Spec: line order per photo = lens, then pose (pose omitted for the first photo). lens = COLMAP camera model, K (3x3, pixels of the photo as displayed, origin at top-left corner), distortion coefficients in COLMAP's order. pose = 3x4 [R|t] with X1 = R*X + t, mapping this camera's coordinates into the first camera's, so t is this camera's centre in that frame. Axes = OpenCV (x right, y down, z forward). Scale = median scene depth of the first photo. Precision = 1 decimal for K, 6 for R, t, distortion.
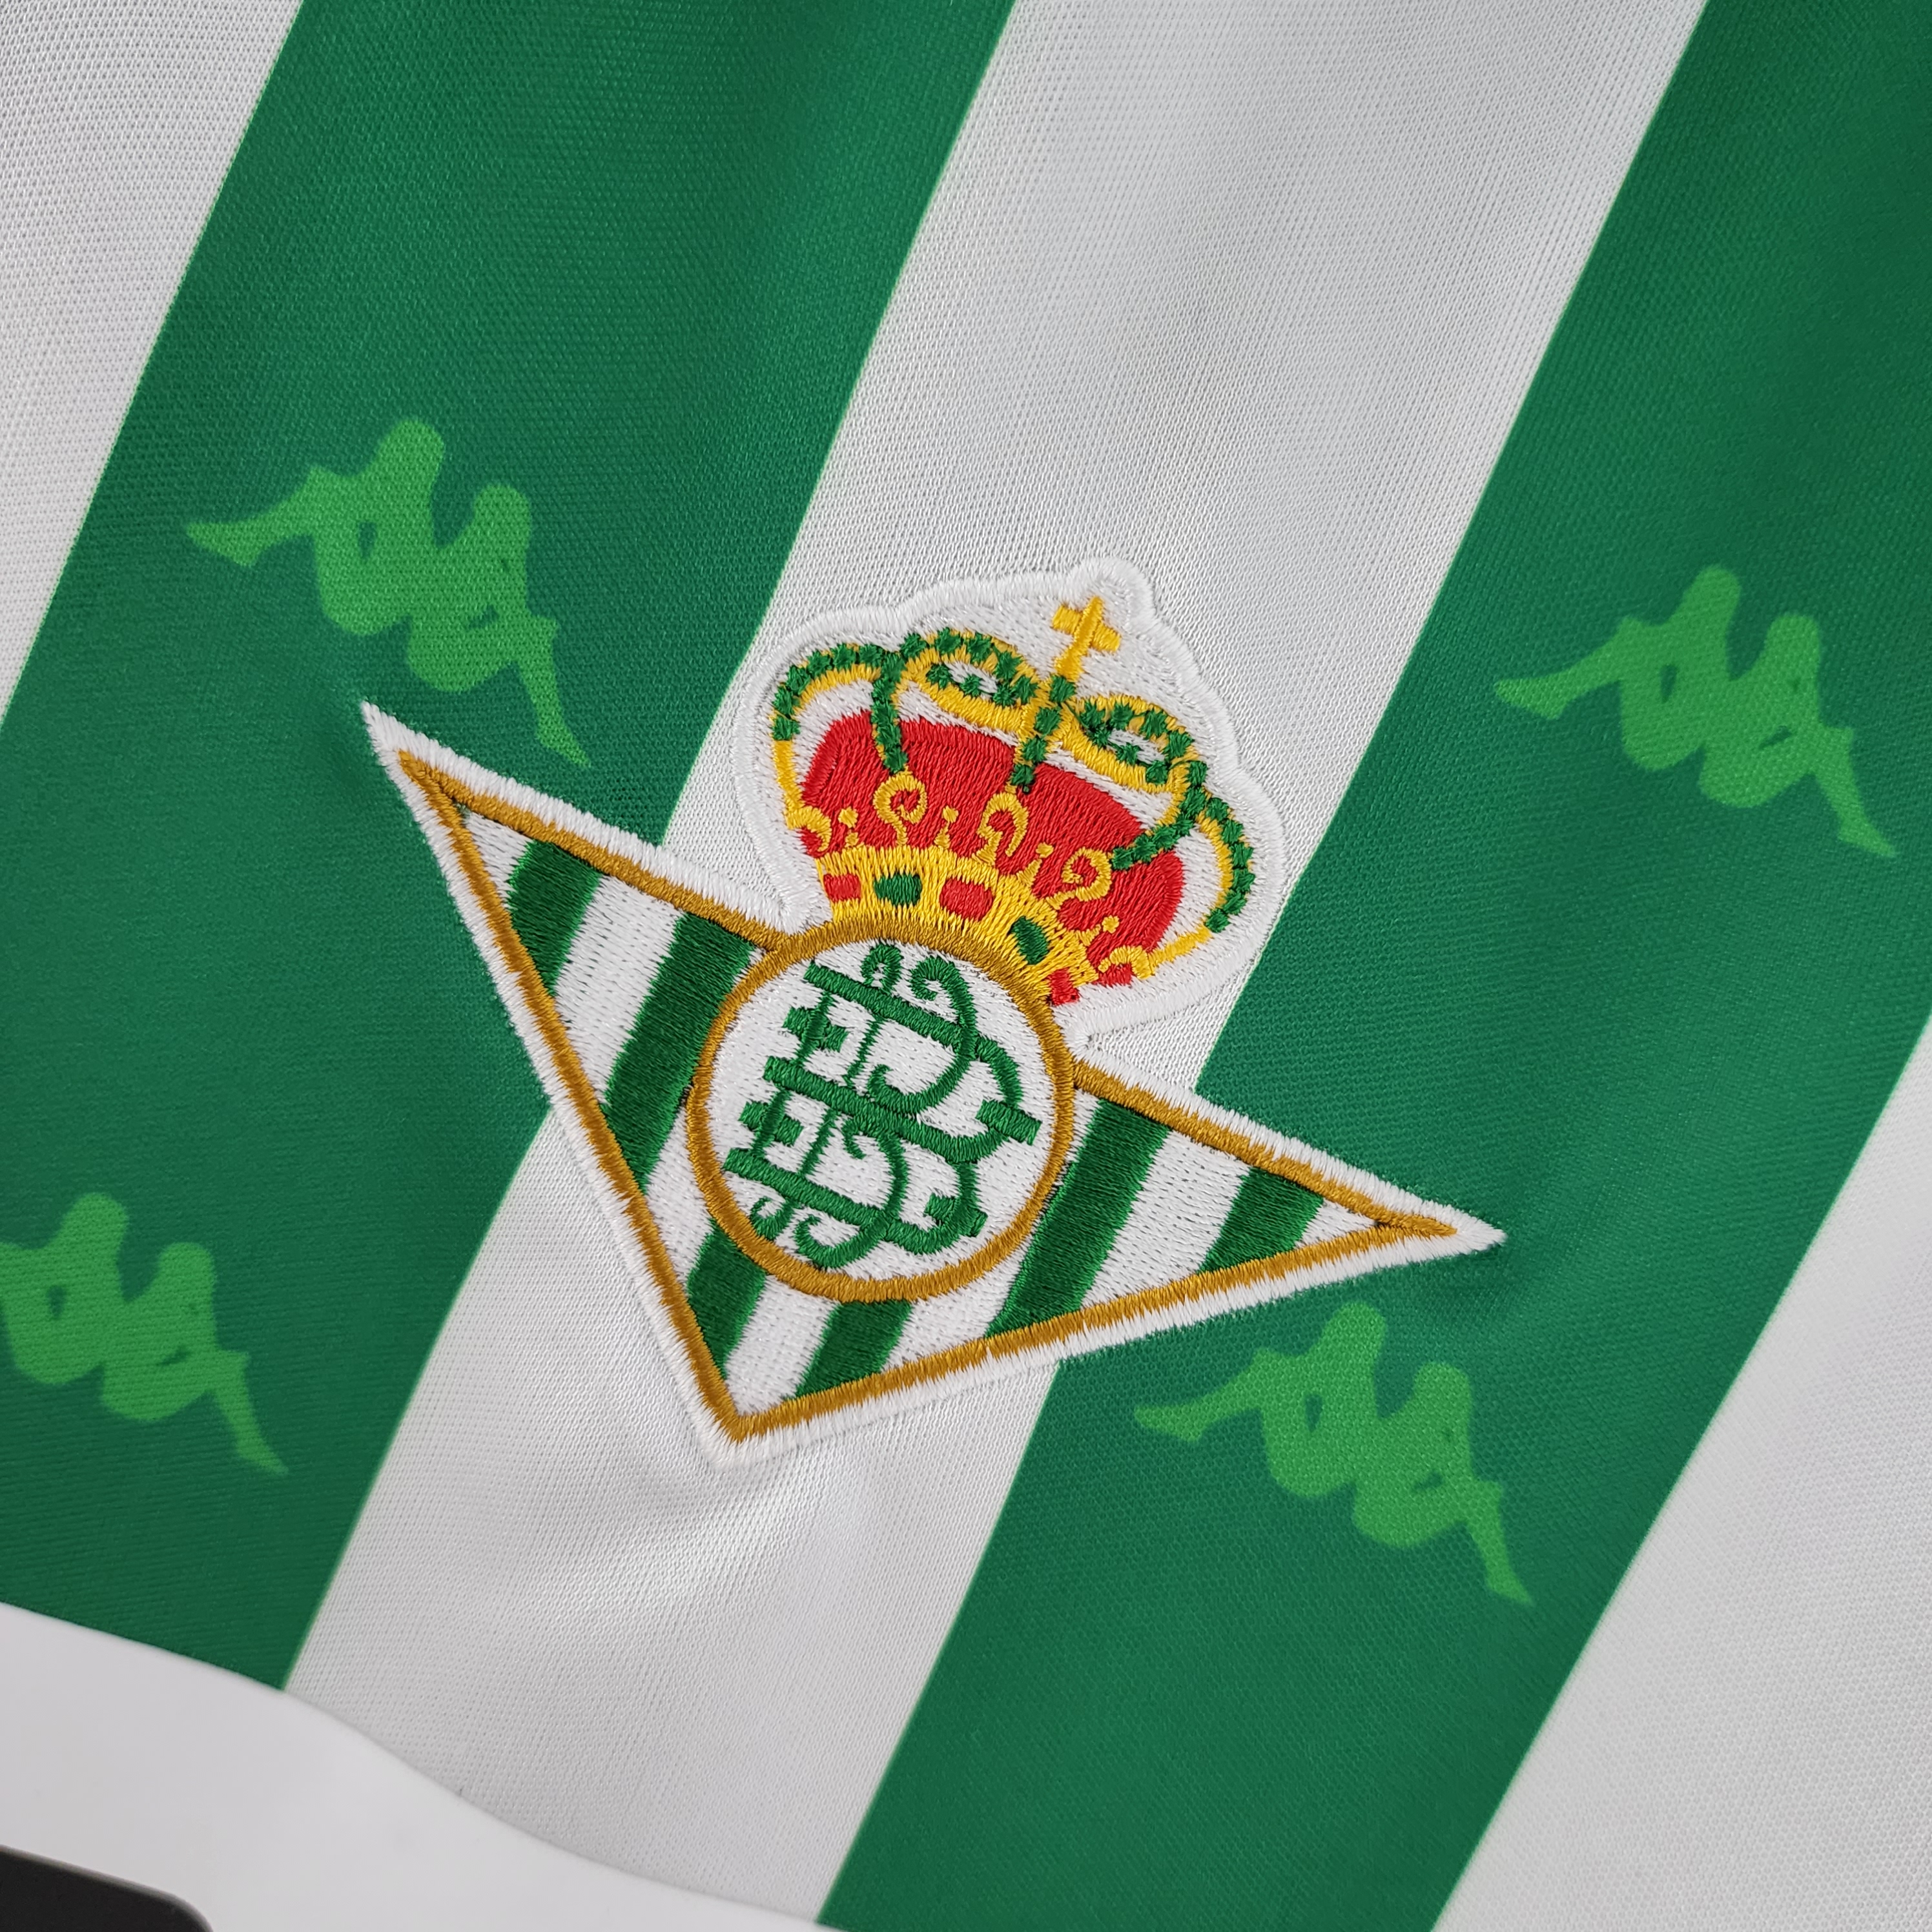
lens RADIAL K [[1815.4, 0, 982.1], [0, 1815.4, 954.0], [0, 0, 1]] dist [0.015485, 0.000000]
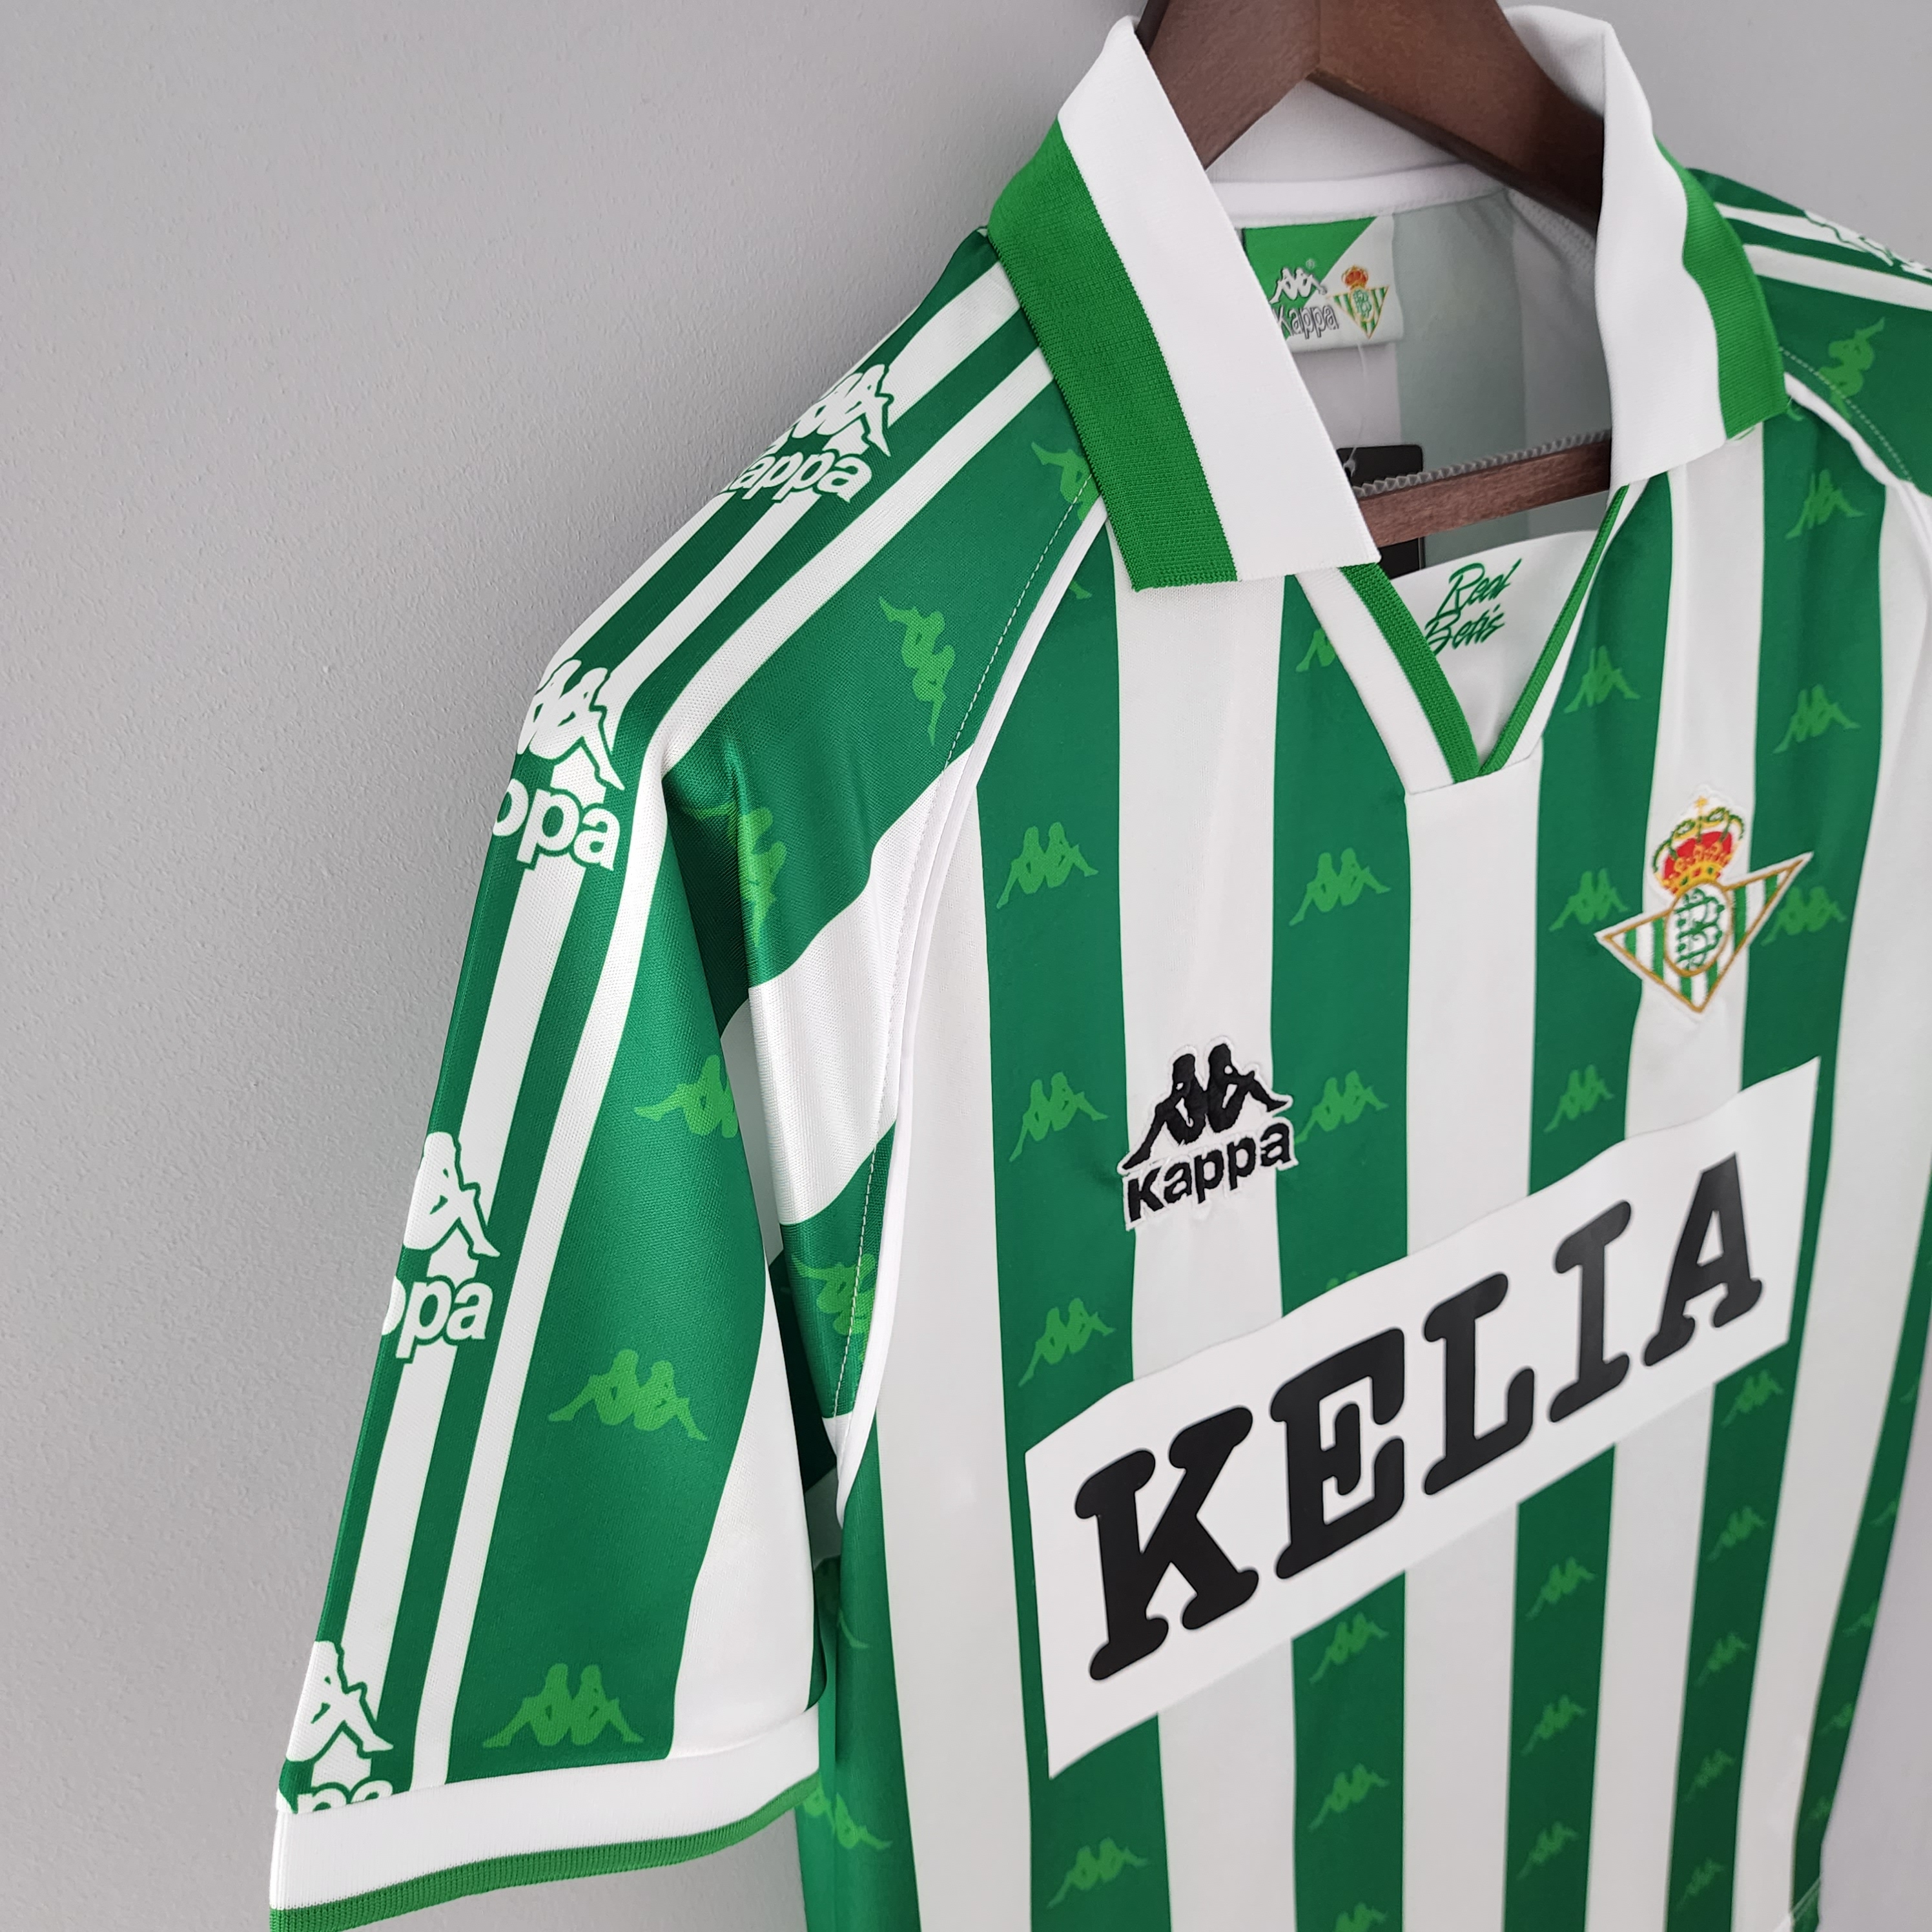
lens RADIAL K [[1815.4, 0, 958.2], [0, 1815.4, 979.0], [0, 0, 1]] dist [0.015485, 0.000000]
pose [[0.748935, -0.632772, 0.196714, -2.098753], [0.517921, 0.744155, 0.421891, -2.319962], [-0.413346, -0.214087, 0.885049, -1.843087]]
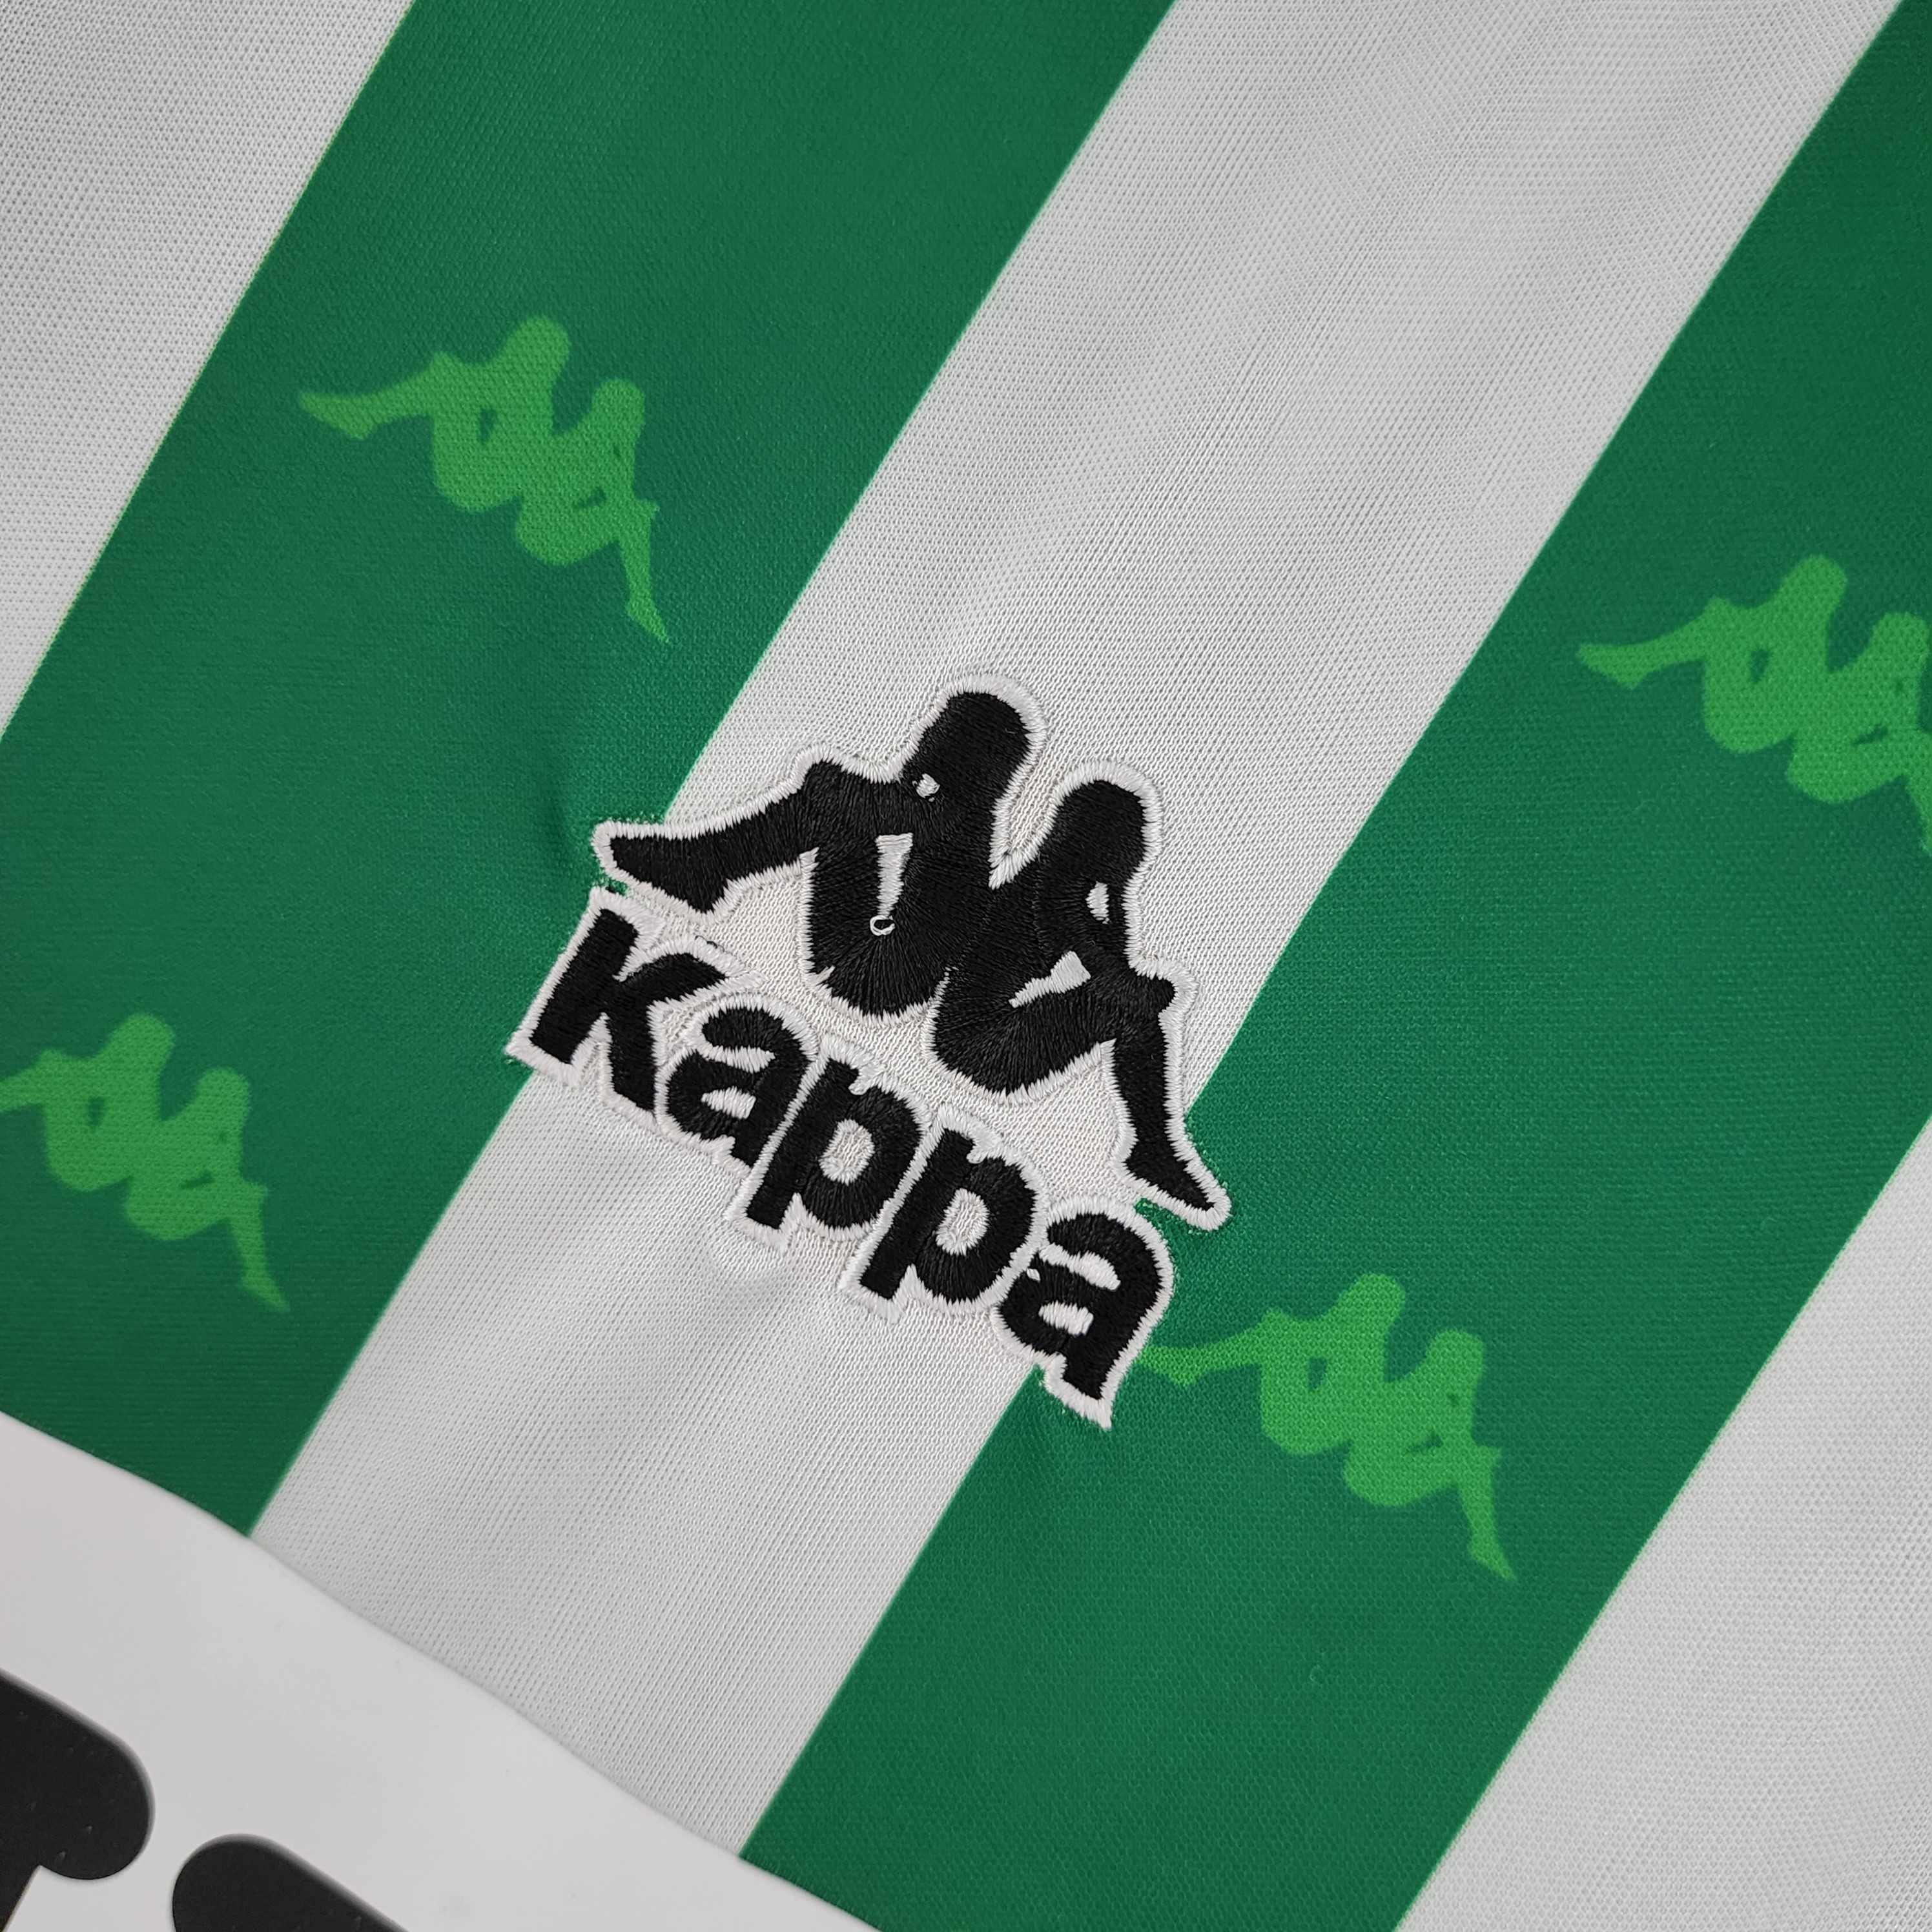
lens RADIAL K [[1815.4, 0, 957.8], [0, 1815.4, 965.1], [0, 0, 1]] dist [0.015485, 0.000000]
pose [[0.989111, 0.087459, -0.118365, -1.131535], [-0.098088, 0.991353, -0.087165, -0.400624], [0.109718, 0.097826, 0.989137, -0.132570]]
